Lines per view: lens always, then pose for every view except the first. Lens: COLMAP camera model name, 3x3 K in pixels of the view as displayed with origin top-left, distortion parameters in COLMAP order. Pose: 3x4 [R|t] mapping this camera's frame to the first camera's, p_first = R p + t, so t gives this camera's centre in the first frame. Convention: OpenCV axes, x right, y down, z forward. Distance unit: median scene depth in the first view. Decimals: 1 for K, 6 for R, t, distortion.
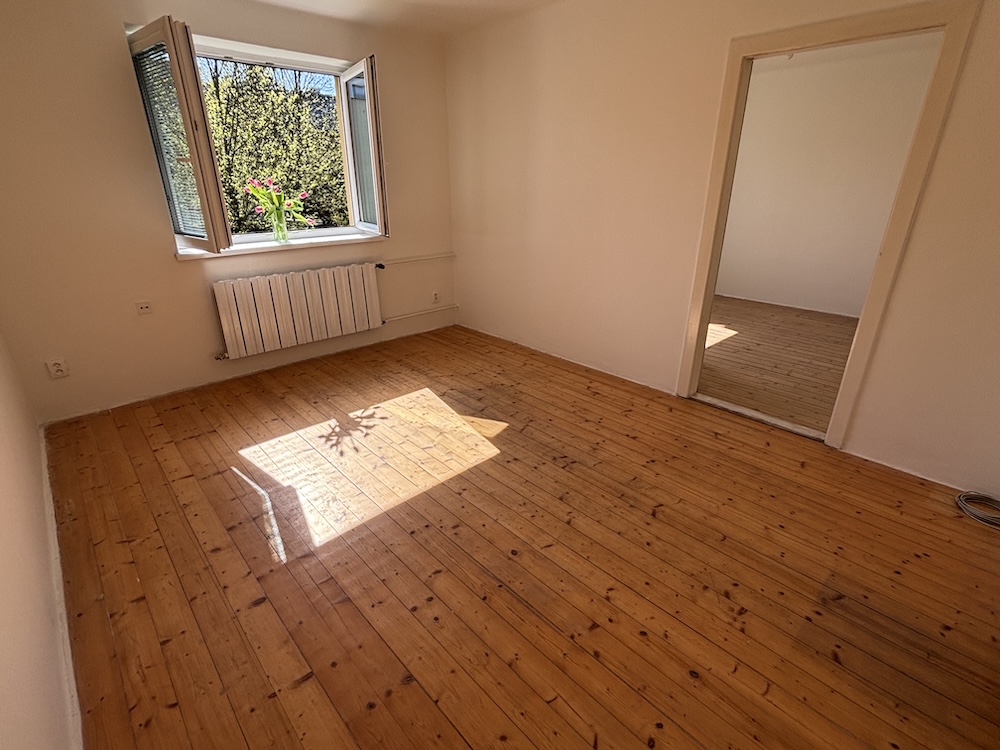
lens RADIAL K [[472.0, 0, 497.2], [0, 472.0, 380.2], [0, 0, 1]] dist [-0.010972, -0.000244]
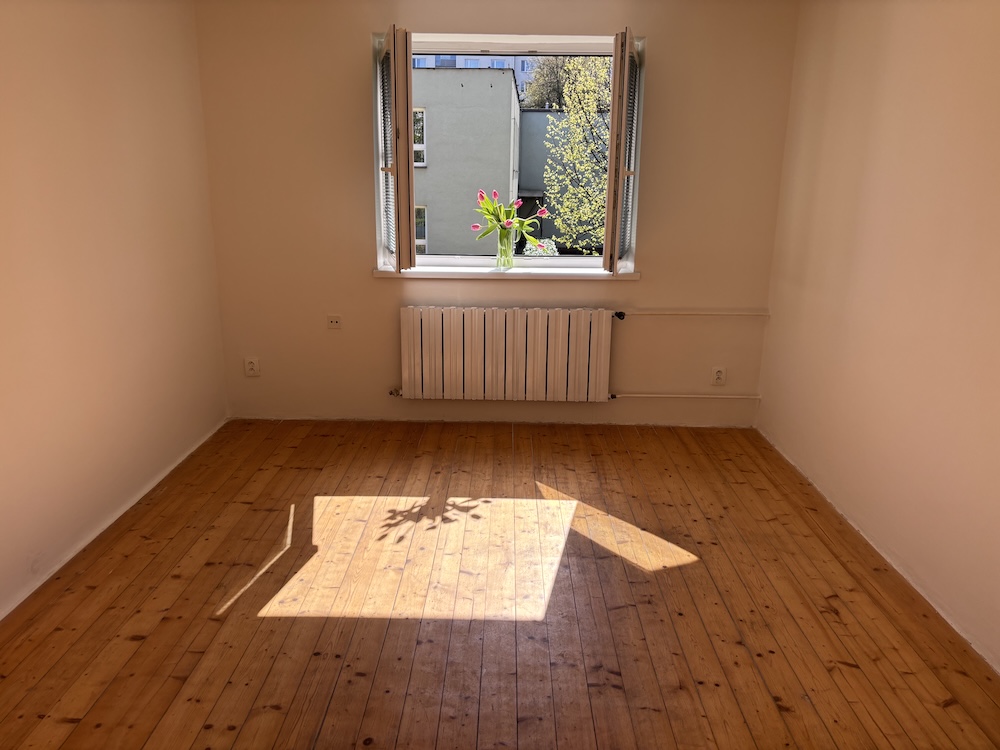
lens RADIAL K [[752.9, 0, 494.4], [0, 752.9, 367.5], [0, 0, 1]] dist [0.048525, -0.045173]
pose [[0.714425, 0.175990, -0.677218, 0.443398], [-0.282373, 0.958057, -0.048914, -0.076514], [0.640205, 0.226173, 0.734154, 0.116462]]
